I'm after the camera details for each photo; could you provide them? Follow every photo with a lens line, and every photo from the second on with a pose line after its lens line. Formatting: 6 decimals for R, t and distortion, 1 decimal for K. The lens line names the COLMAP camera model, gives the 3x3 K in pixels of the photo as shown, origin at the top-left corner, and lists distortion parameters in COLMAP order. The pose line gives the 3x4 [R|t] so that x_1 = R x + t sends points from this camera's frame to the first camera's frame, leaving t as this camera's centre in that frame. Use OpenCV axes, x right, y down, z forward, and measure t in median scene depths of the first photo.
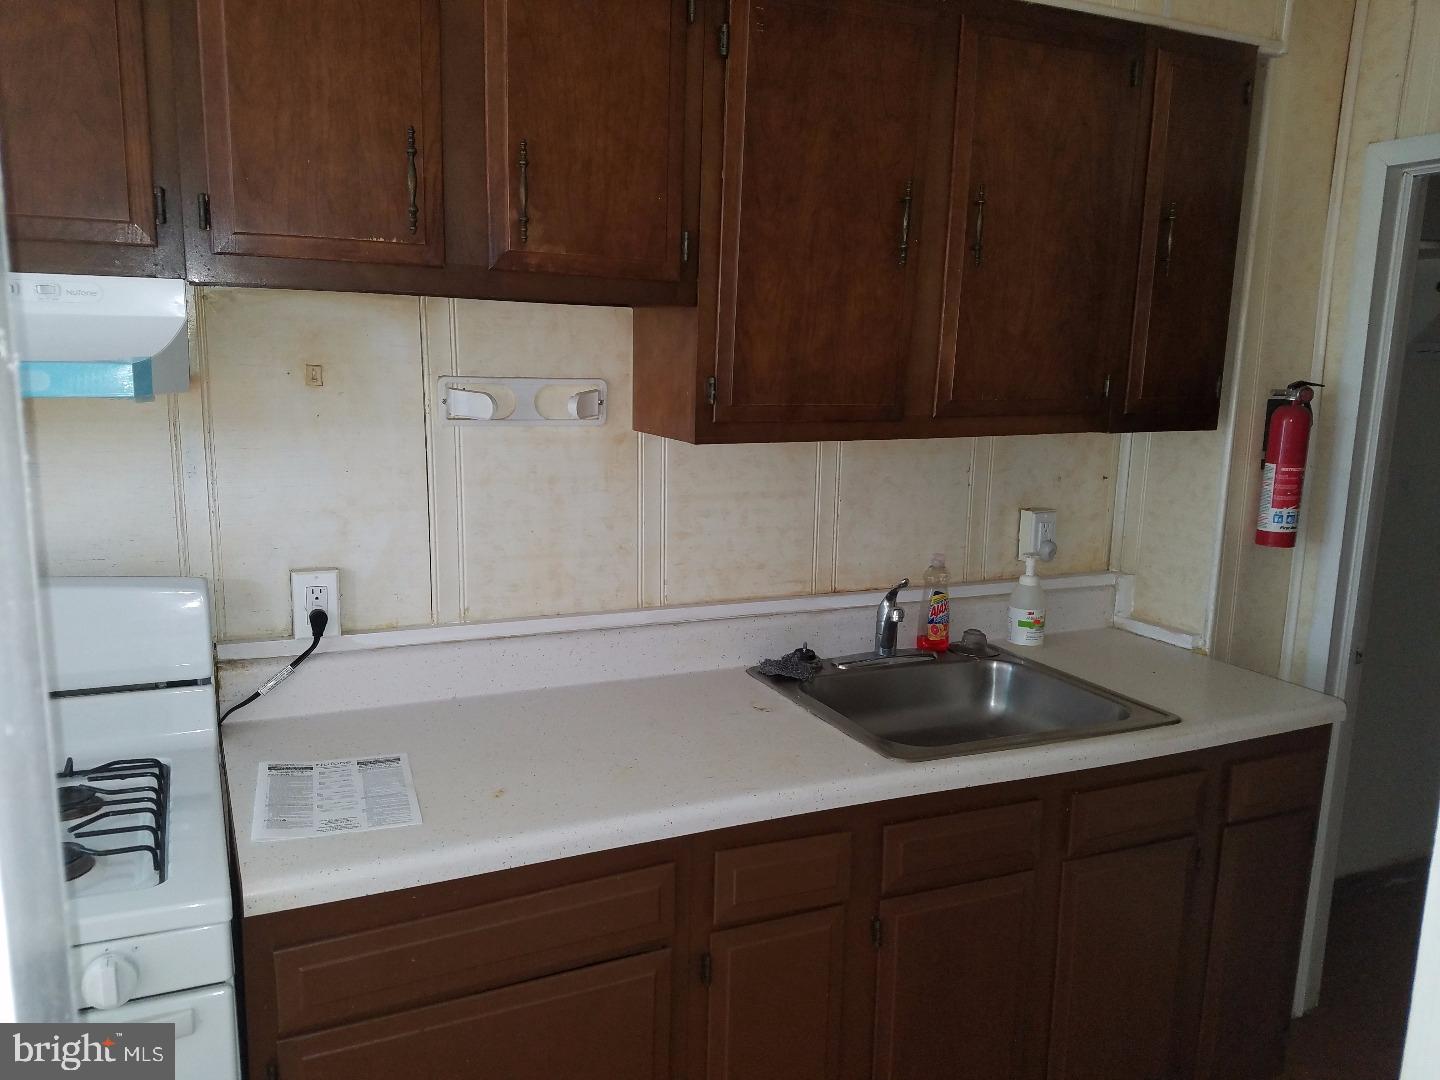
lens RADIAL K [[1106.8, 0, 721.3], [0, 1106.8, 547.9], [0, 0, 1]] dist [-0.001433, -0.001591]
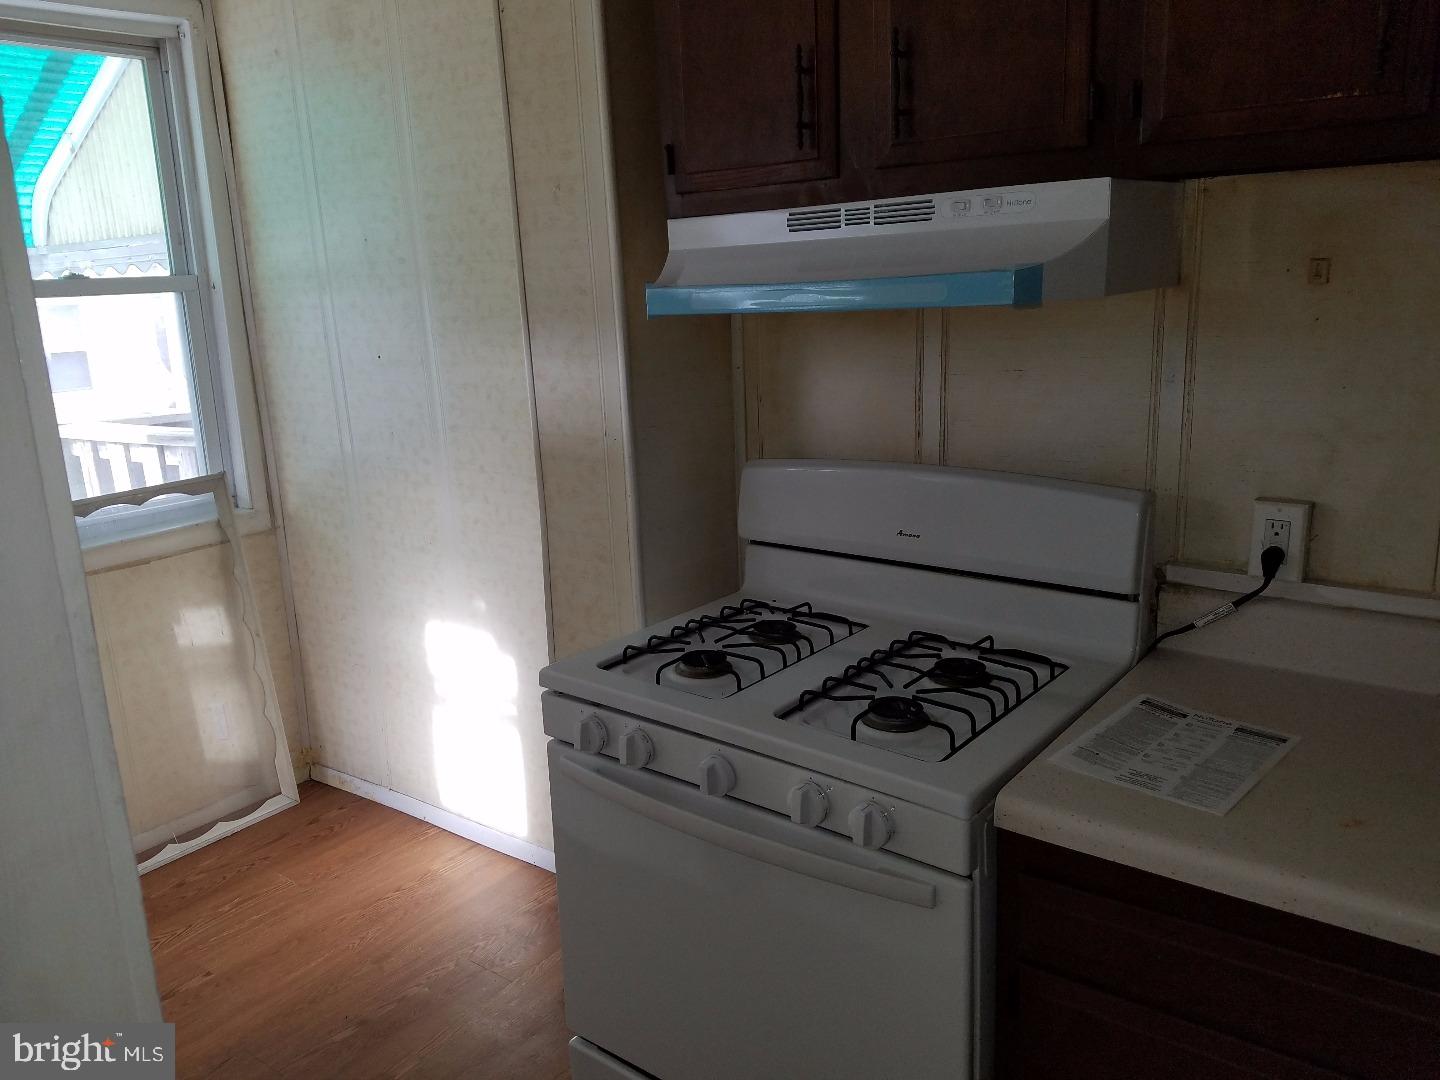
lens RADIAL K [[1140.0, 0, 718.0], [0, 1140.0, 517.1], [0, 0, 1]] dist [-0.000577, -0.004168]
pose [[0.408618, 0.150727, -0.900174, 0.257680], [-0.103962, 0.987537, 0.118163, -0.027328], [0.906765, 0.045301, 0.419196, 0.241156]]
